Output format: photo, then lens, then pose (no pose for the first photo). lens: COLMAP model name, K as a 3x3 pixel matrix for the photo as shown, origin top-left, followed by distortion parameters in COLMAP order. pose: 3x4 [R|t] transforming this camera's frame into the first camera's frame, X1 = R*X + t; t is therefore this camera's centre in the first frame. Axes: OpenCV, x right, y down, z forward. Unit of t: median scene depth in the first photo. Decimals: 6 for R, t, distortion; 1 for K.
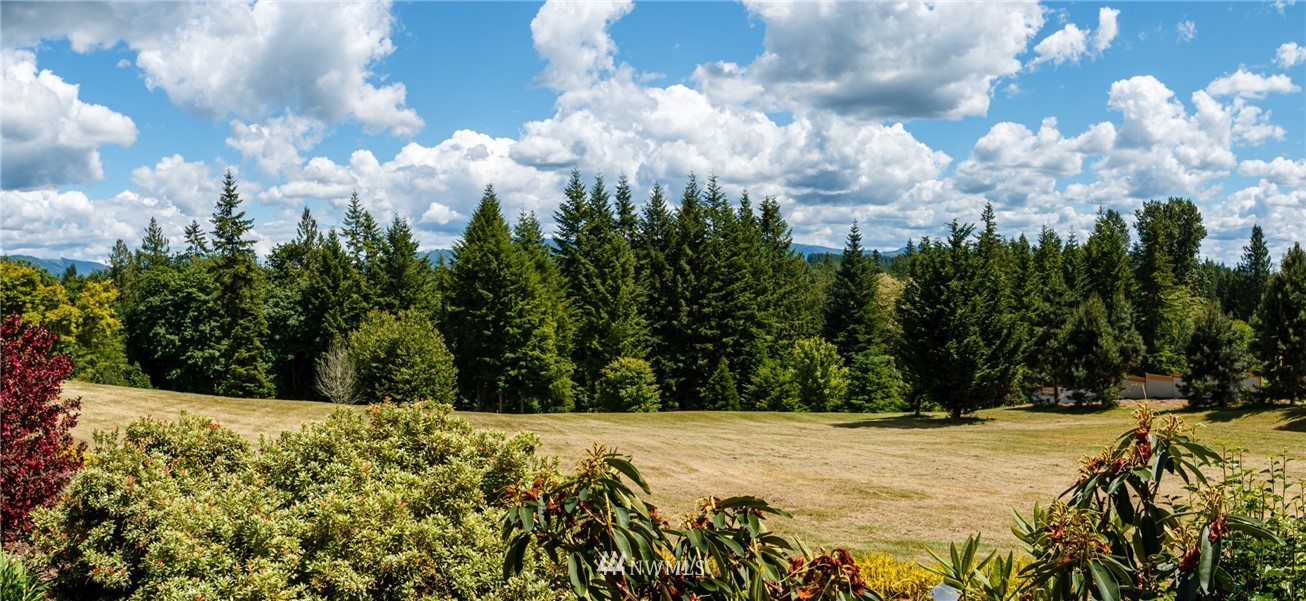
lens RADIAL K [[1135.5, 0, 653.0], [0, 1135.5, 300.5], [0, 0, 1]] dist [-0.238005, 0.004046]
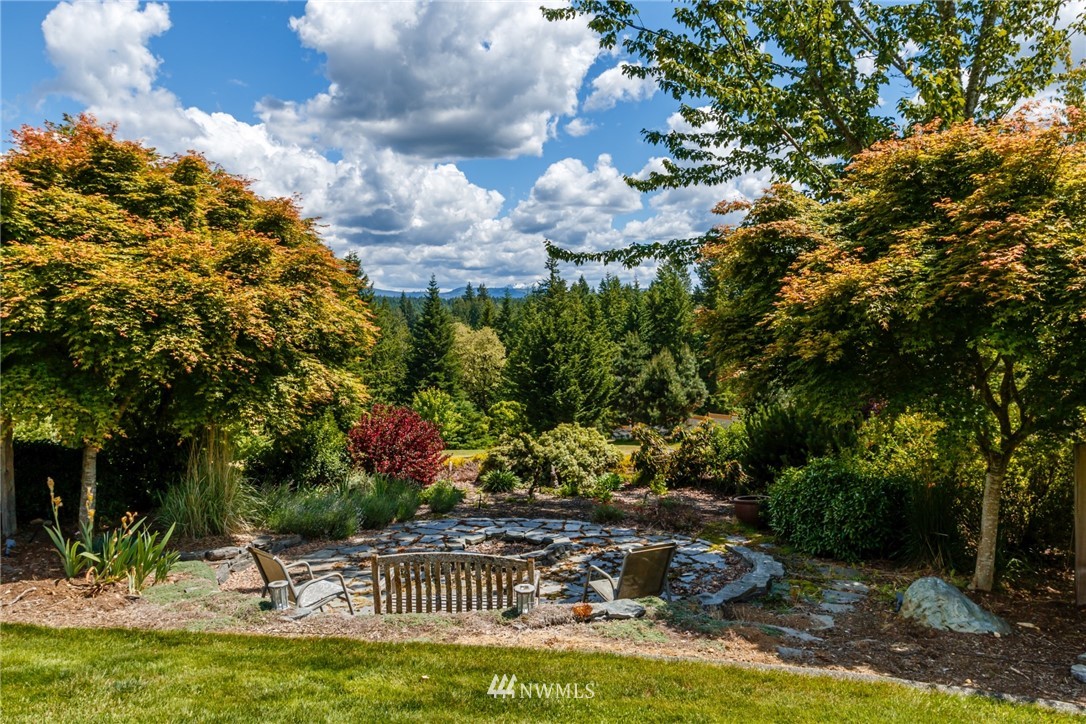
lens RADIAL K [[805.8, 0, 543.0], [0, 805.8, 362.0], [0, 0, 1]] dist [0.000334, 0.000105]
pose [[0.974112, -0.014907, 0.225573, 0.106801], [0.016051, 0.999866, -0.003240, 0.015715], [-0.225494, 0.006776, 0.974221, 0.235920]]
